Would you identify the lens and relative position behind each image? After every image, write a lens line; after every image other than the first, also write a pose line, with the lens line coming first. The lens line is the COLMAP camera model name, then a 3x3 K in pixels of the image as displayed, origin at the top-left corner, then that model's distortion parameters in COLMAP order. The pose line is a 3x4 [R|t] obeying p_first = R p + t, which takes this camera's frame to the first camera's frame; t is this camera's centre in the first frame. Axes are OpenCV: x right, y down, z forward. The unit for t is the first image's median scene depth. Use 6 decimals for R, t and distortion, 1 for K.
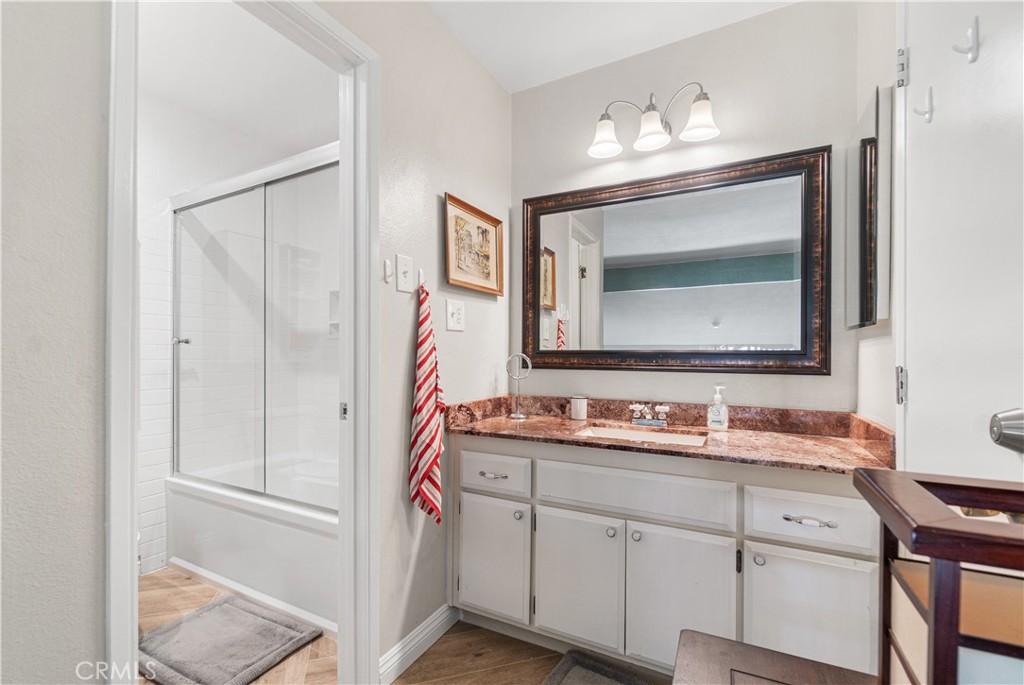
lens RADIAL K [[439.5, 0, 500.4], [0, 439.5, 354.9], [0, 0, 1]] dist [-0.014342, 0.000052]
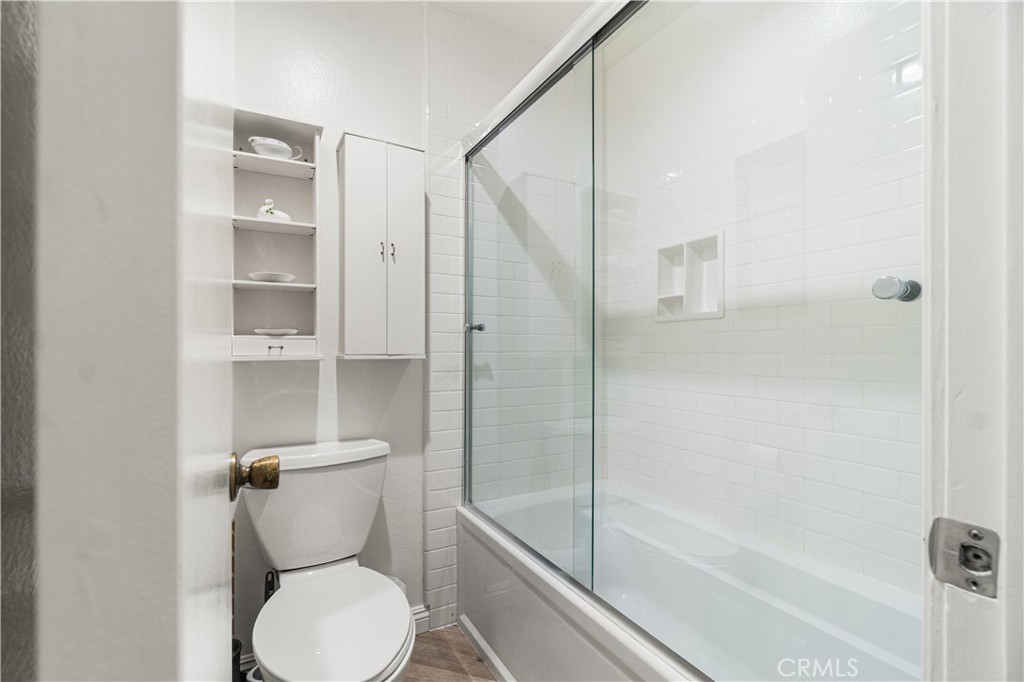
lens RADIAL K [[458.7, 0, 510.6], [0, 458.7, 345.8], [0, 0, 1]] dist [0.001835, 0.000192]
pose [[0.846301, -0.001223, -0.532704, -0.257278], [-0.000556, 0.999995, -0.003178, 0.002264], [0.532705, 0.002986, 0.846296, 0.363926]]
